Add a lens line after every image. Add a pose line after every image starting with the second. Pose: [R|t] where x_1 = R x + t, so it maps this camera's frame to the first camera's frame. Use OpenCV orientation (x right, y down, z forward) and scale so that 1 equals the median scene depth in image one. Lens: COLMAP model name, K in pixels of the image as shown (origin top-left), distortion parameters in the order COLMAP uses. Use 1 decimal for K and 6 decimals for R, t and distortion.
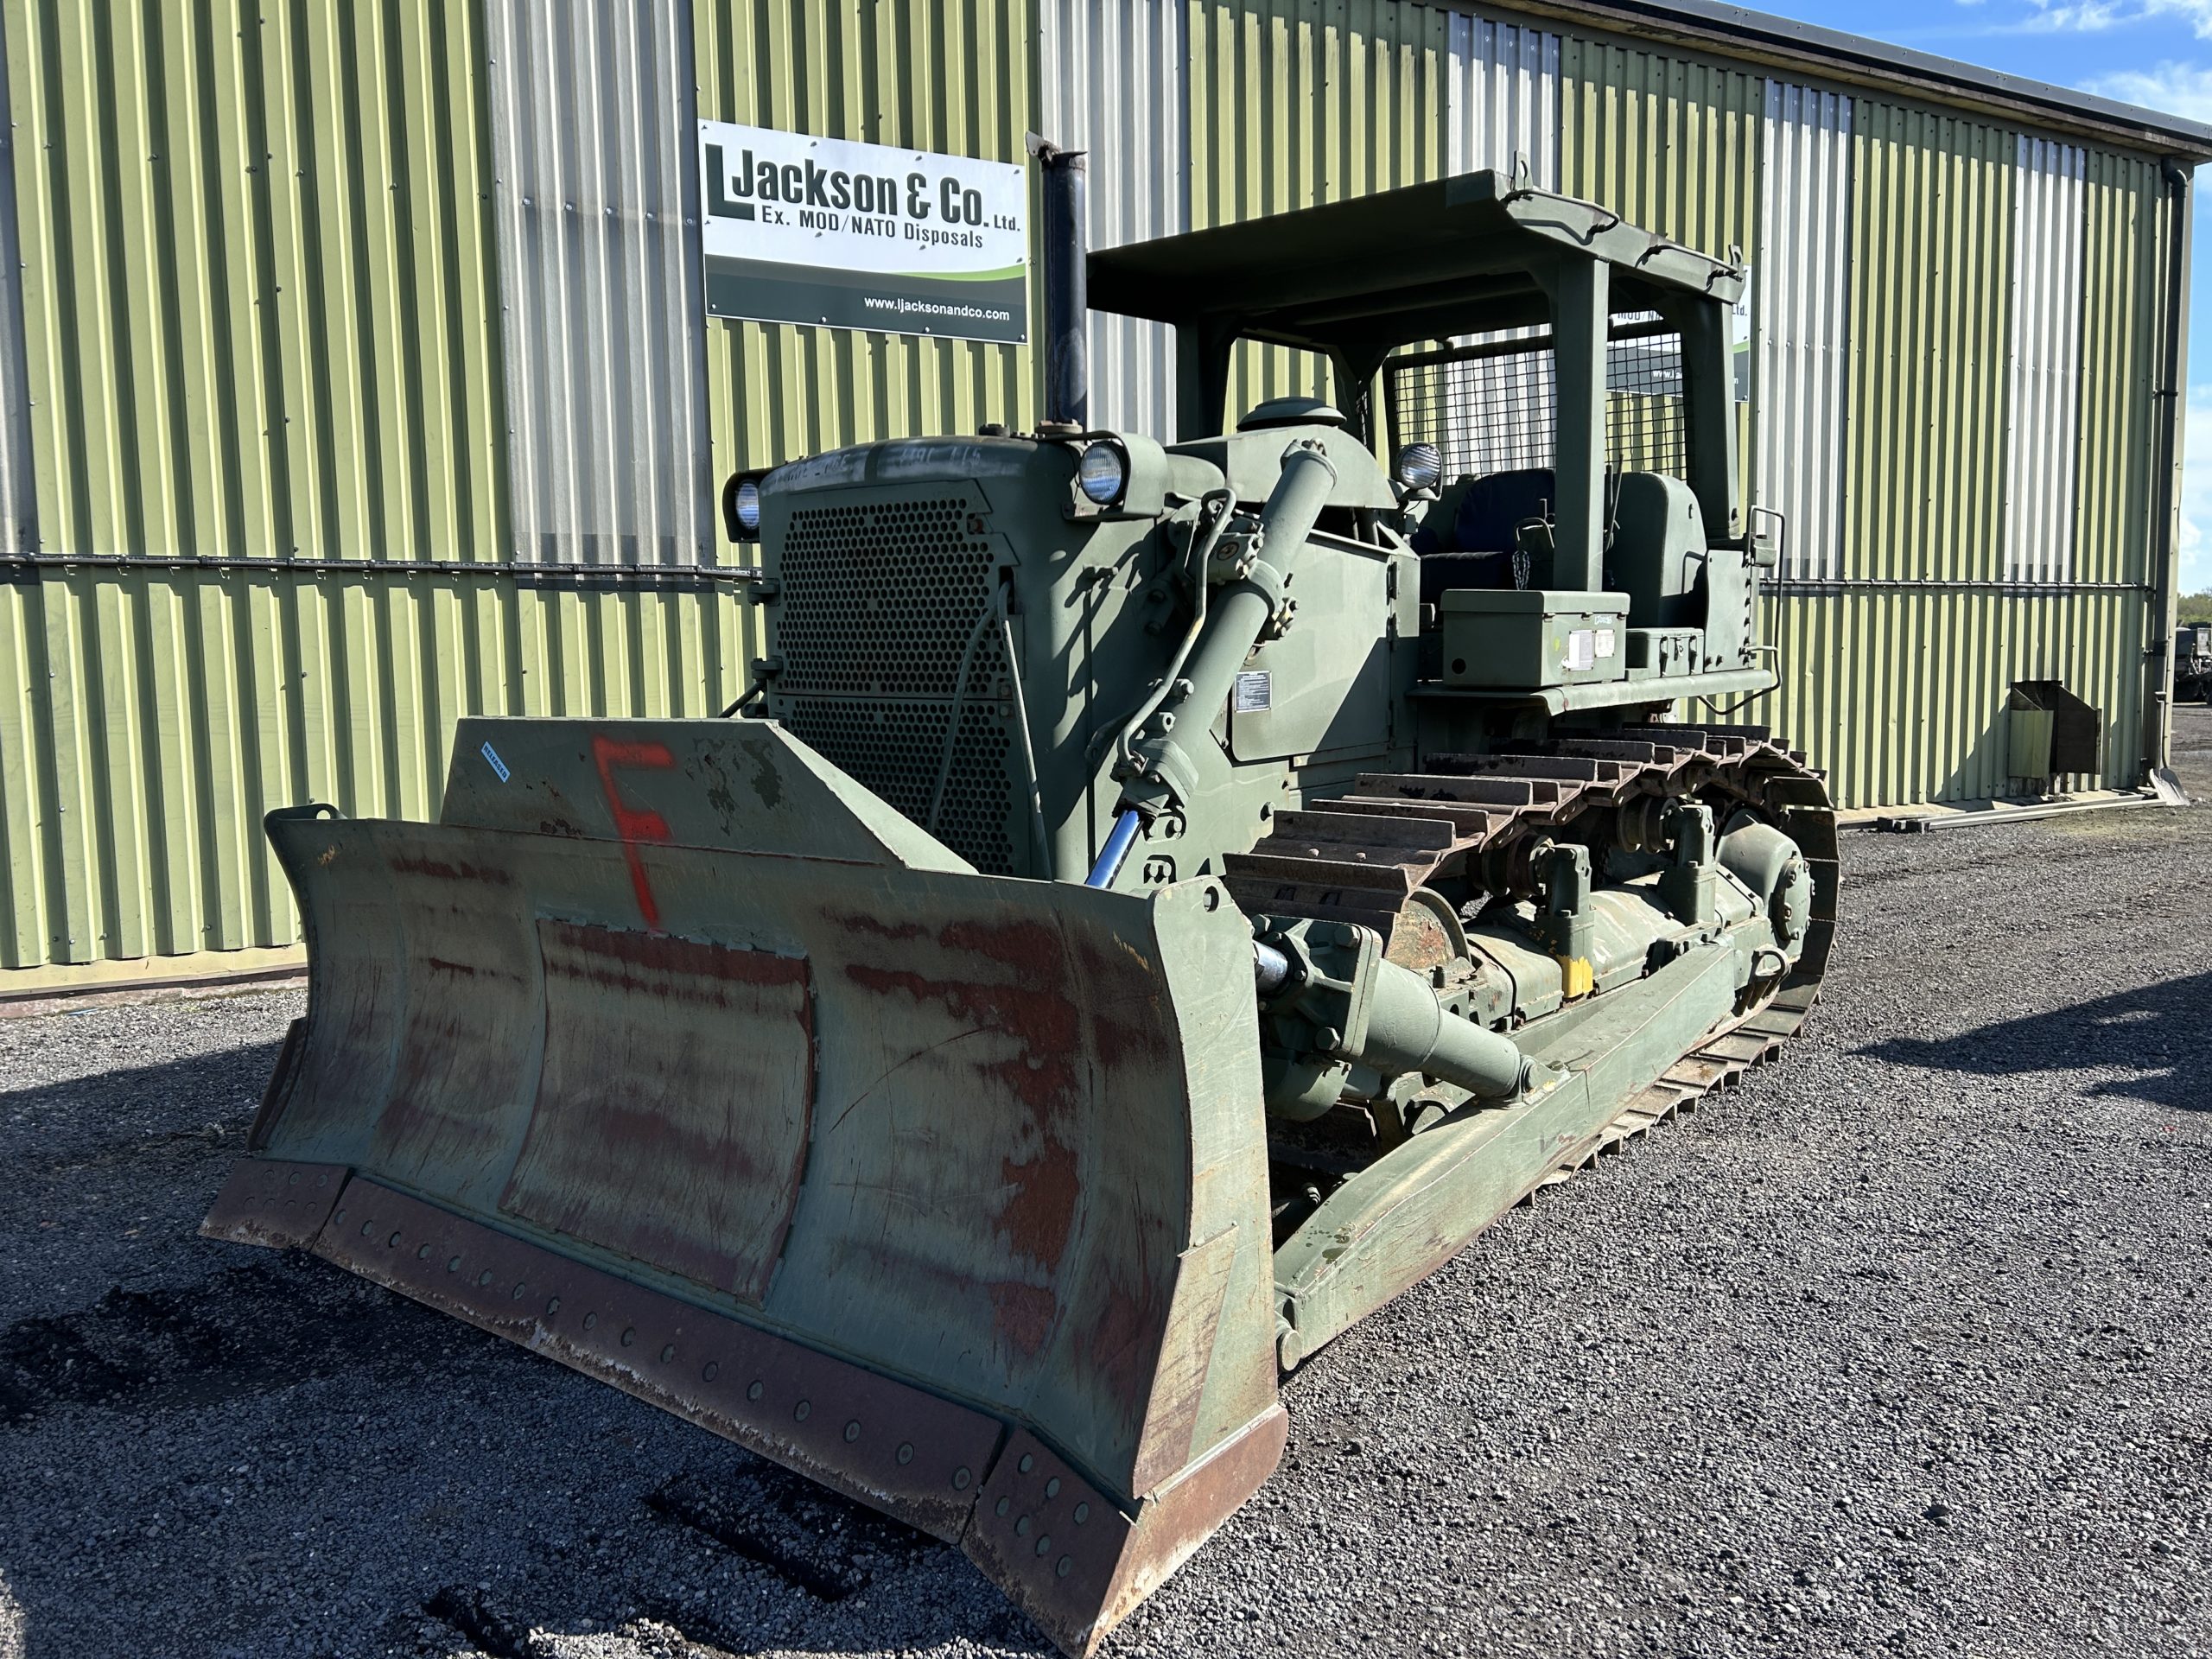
lens RADIAL K [[1689.6, 0, 1104.0], [0, 1689.6, 791.8], [0, 0, 1]] dist [0.073635, -0.073656]
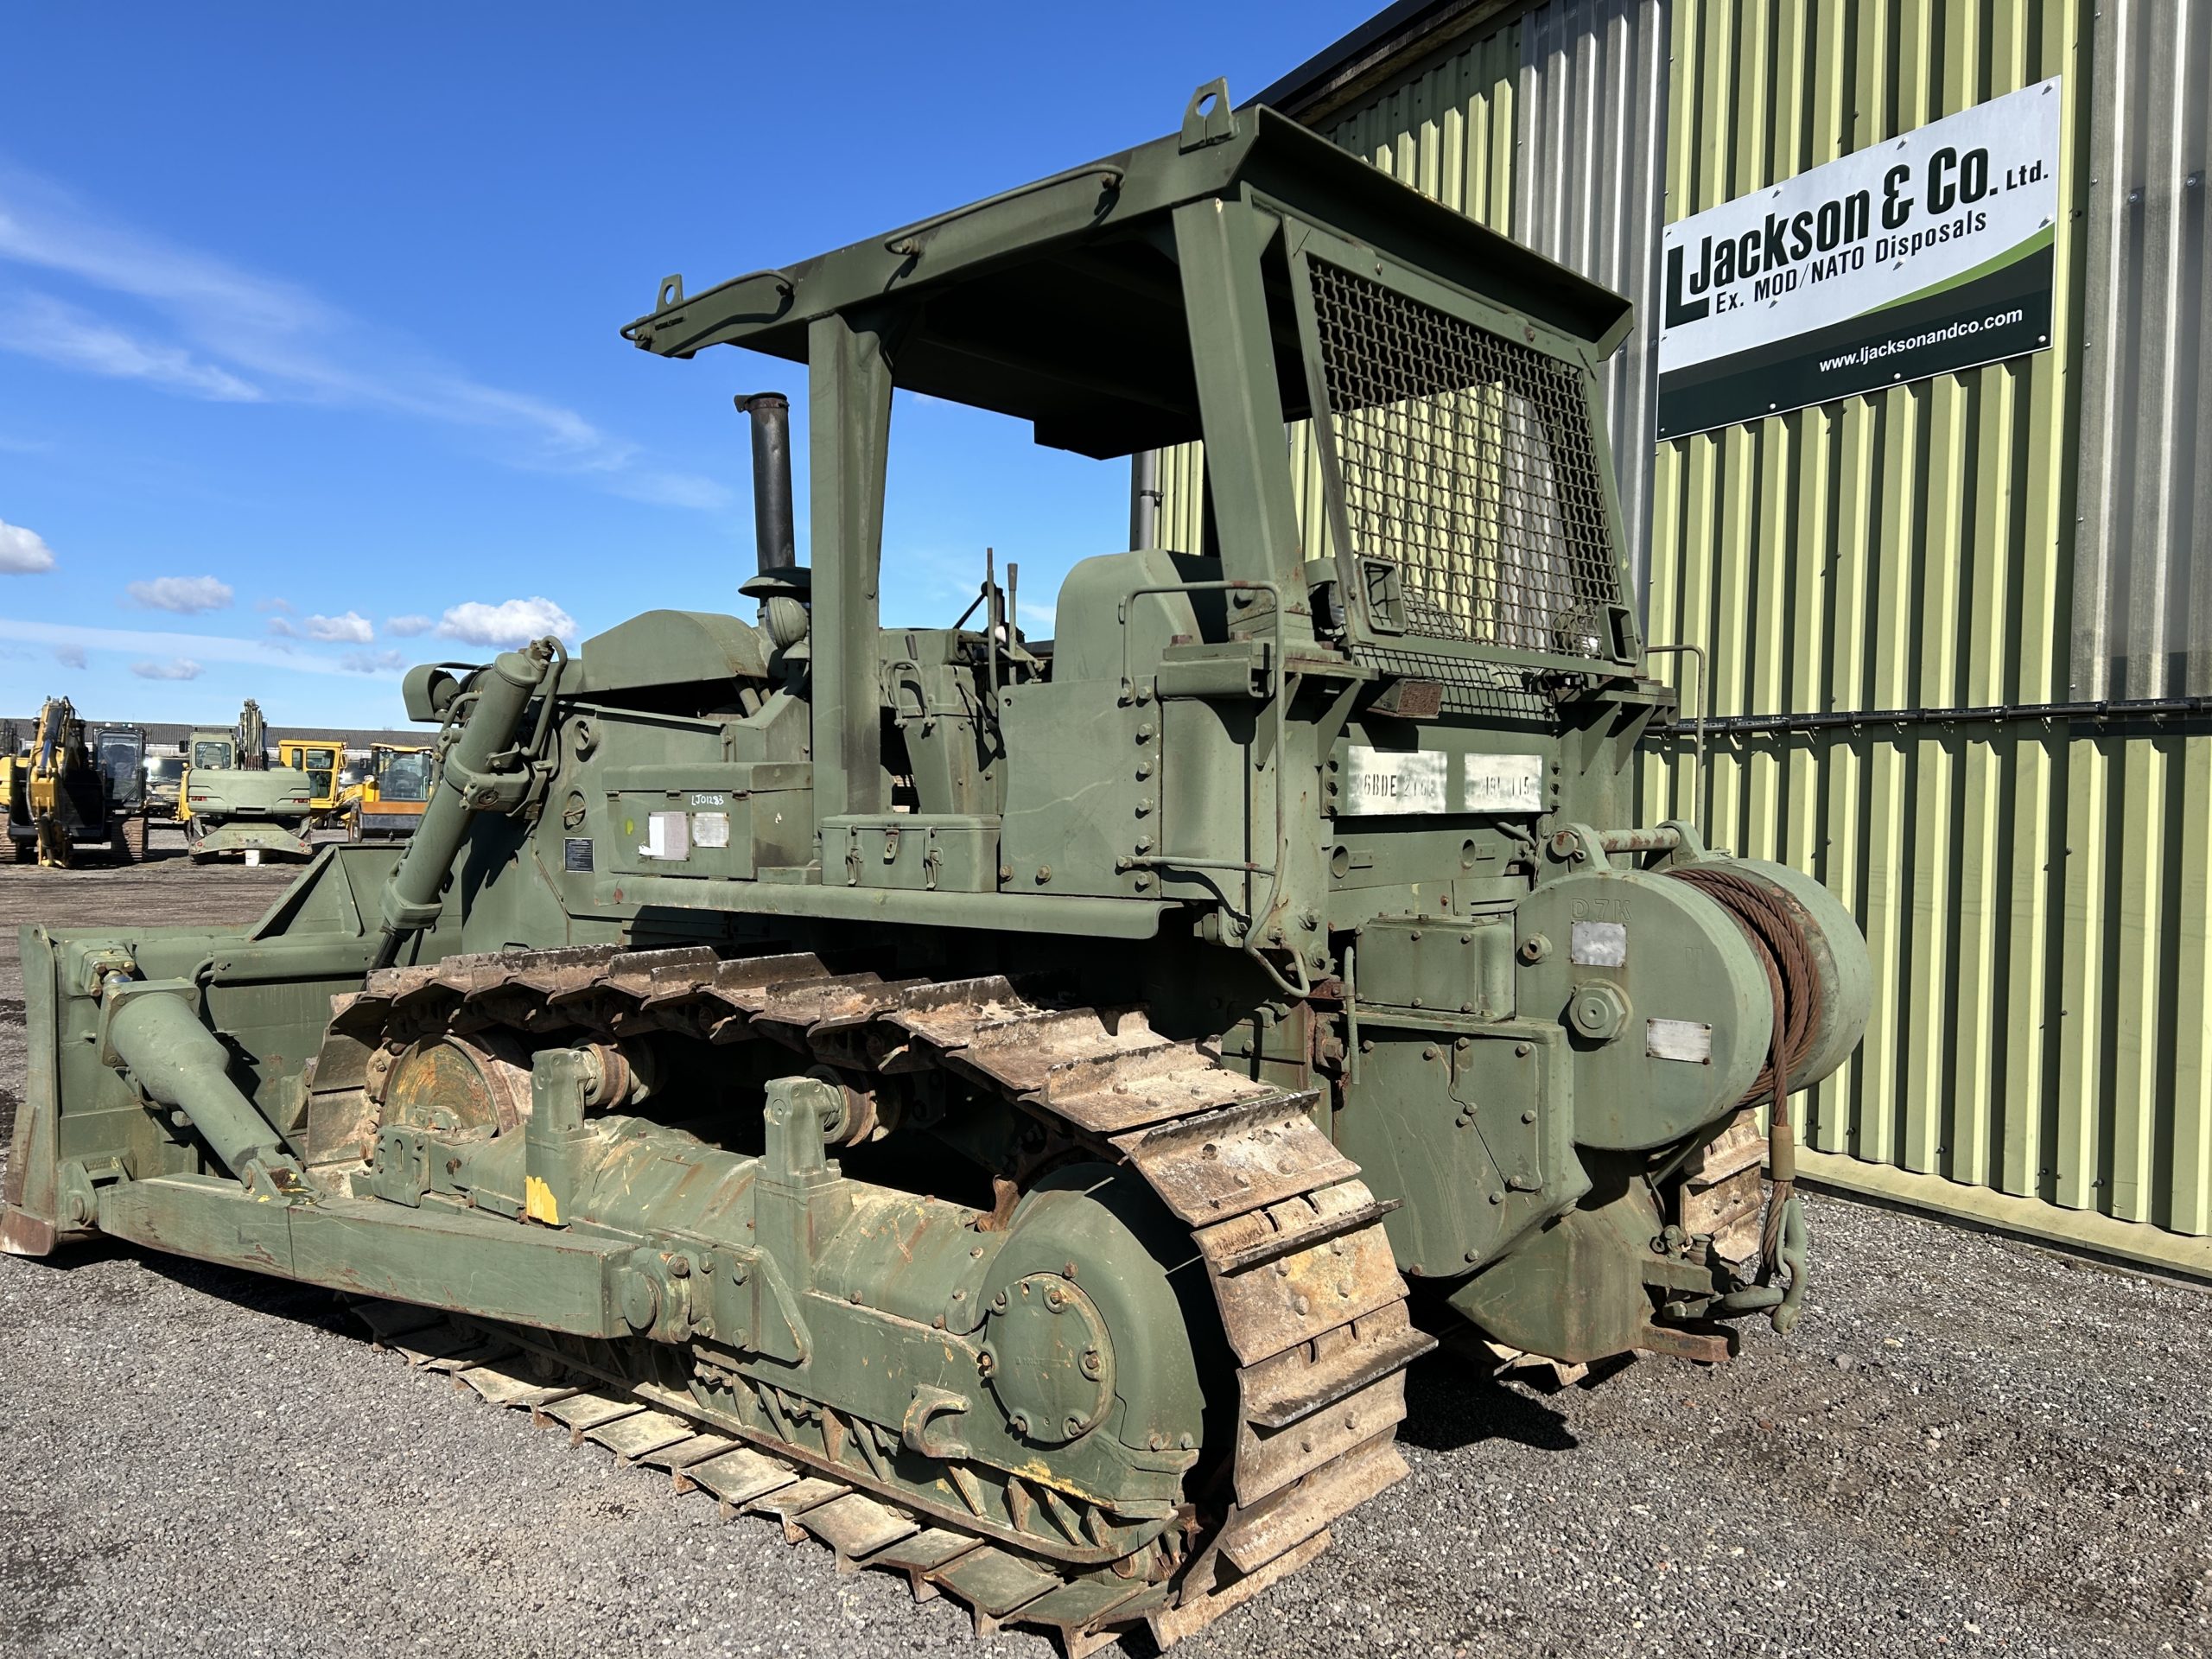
lens RADIAL K [[1674.0, 0, 1087.4], [0, 1674.0, 834.1], [0, 0, 1]] dist [0.067558, -0.073455]
pose [[-0.032900, 0.038330, -0.998723, 1.133391], [-0.093159, 0.994796, 0.041248, -0.142256], [0.995108, 0.094397, -0.029158, 1.269158]]
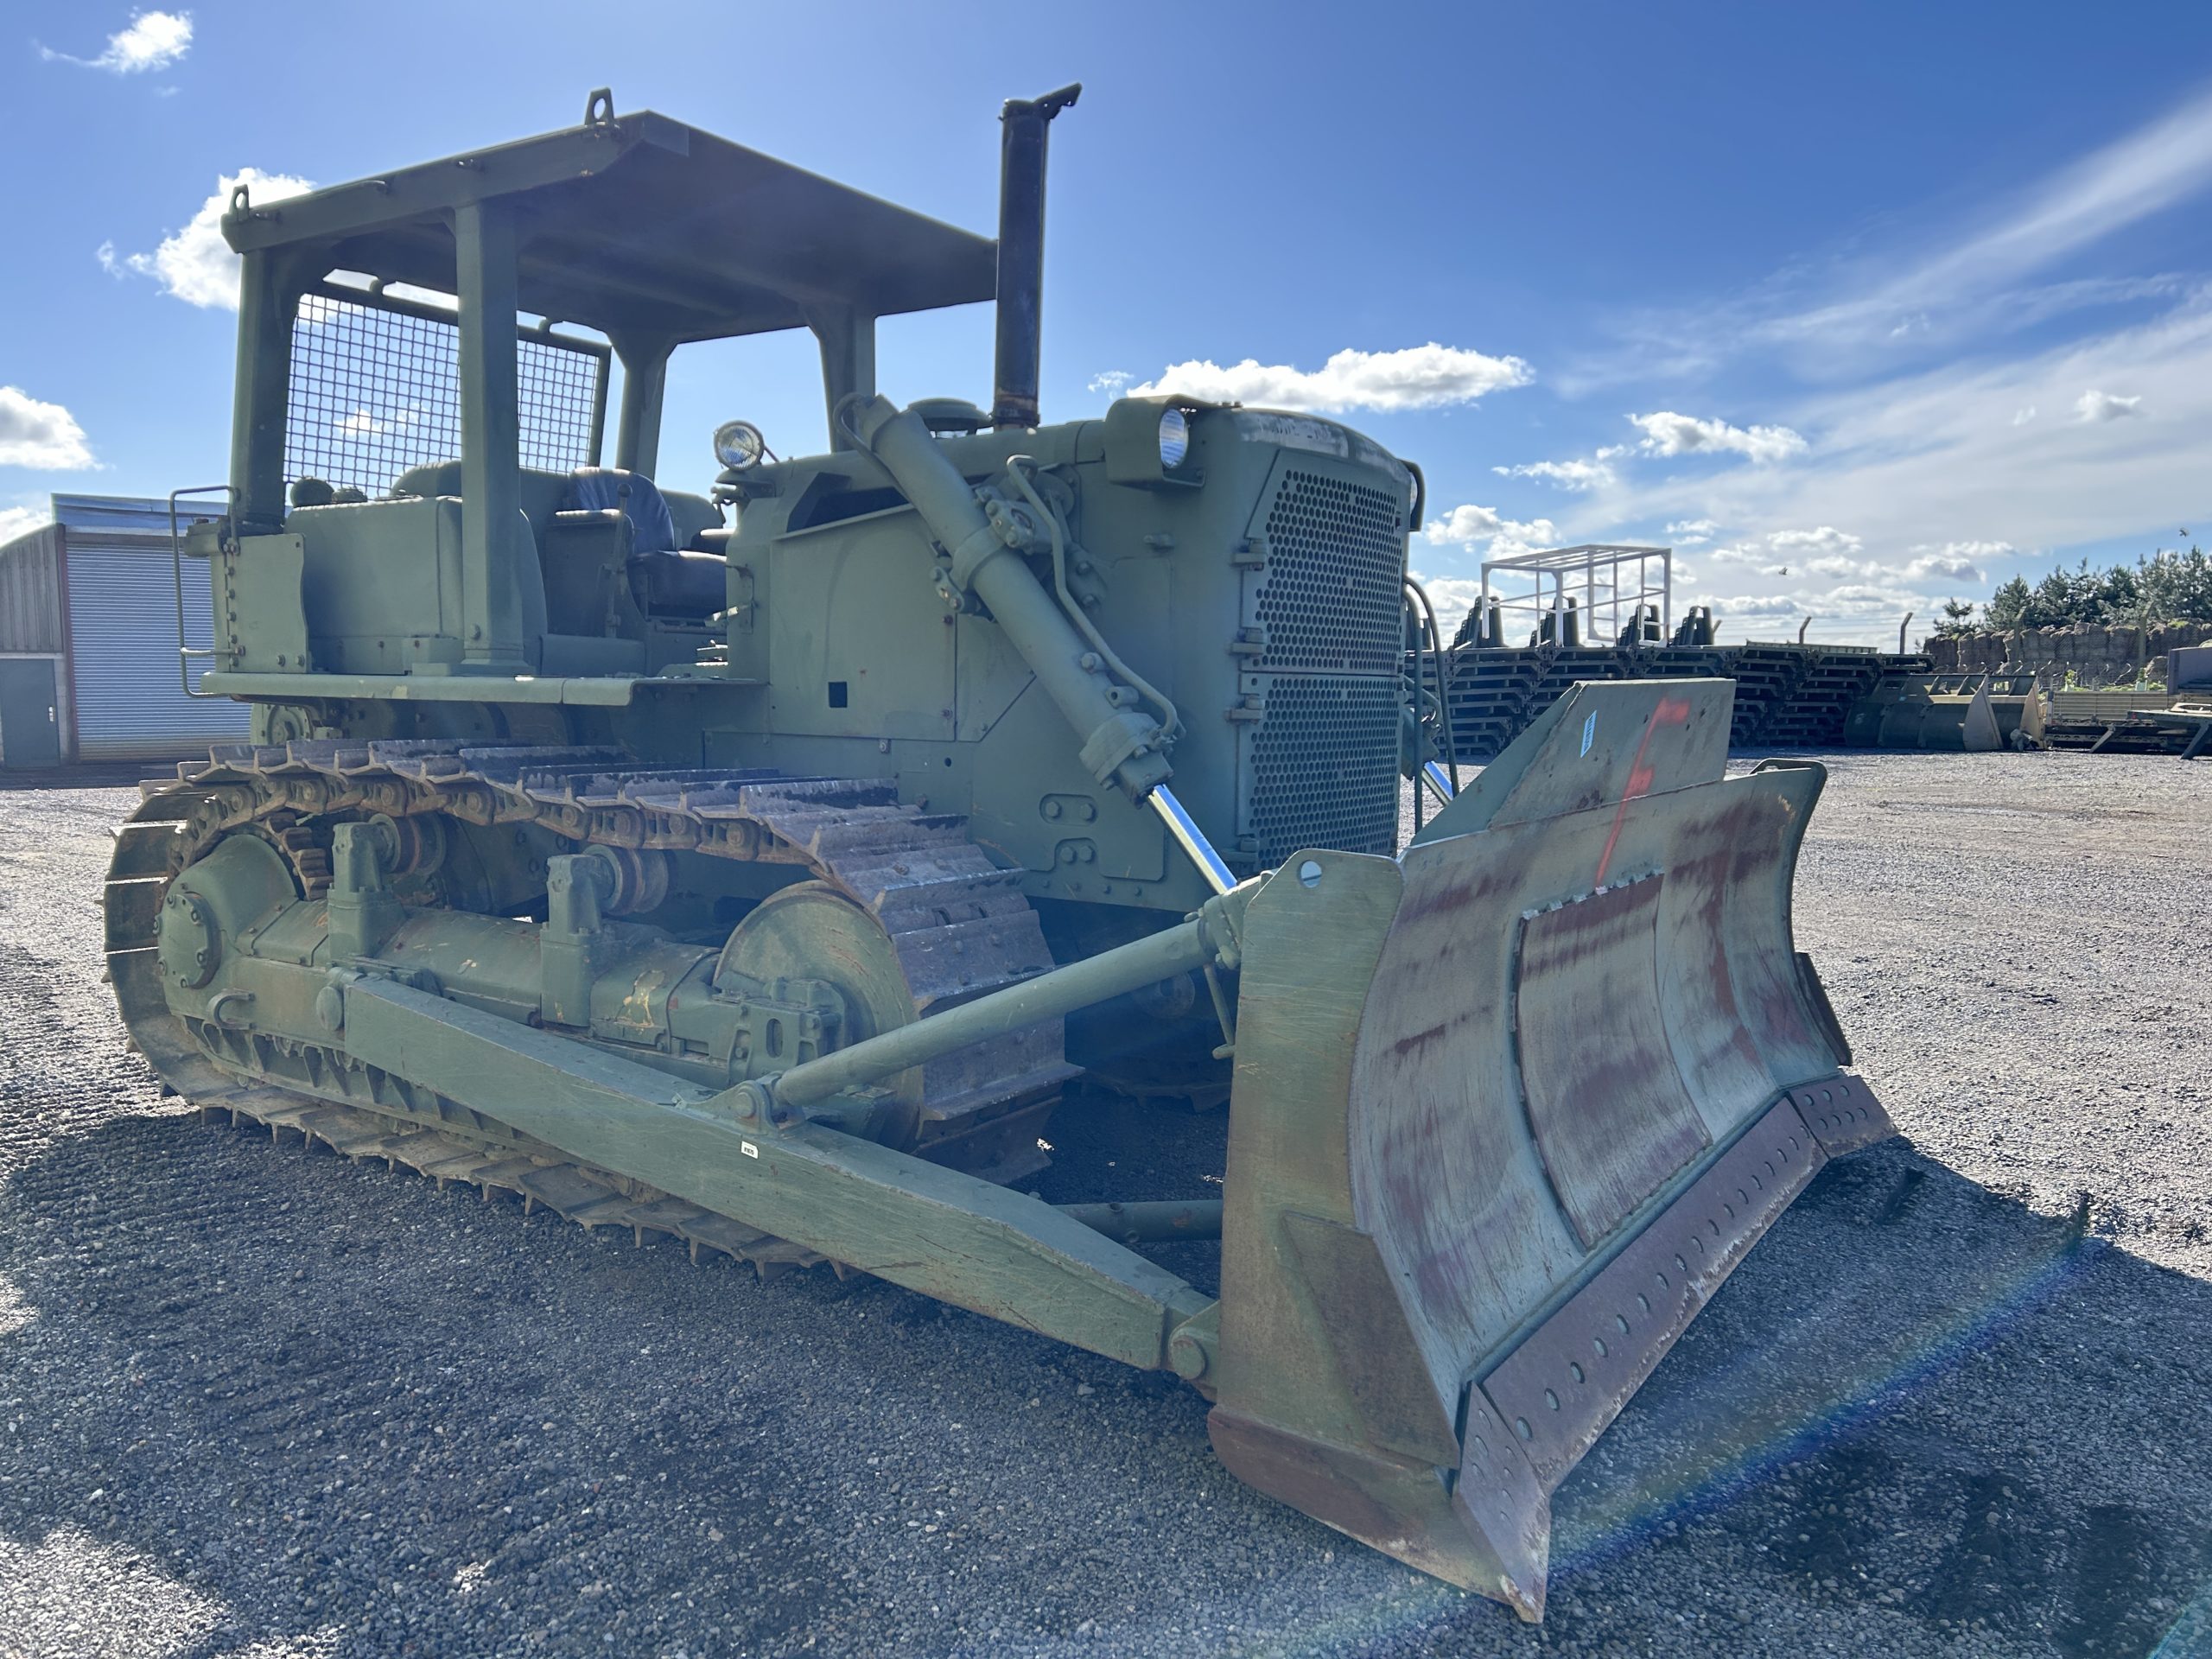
lens RADIAL K [[1597.3, 0, 1098.4], [0, 1597.3, 826.8], [0, 0, 1]] dist [0.111372, -0.192531]
pose [[-0.103216, -0.067651, 0.992356, -0.924881], [0.081032, 0.993796, 0.076178, -0.043341], [-0.991353, 0.088275, -0.097094, 1.068729]]
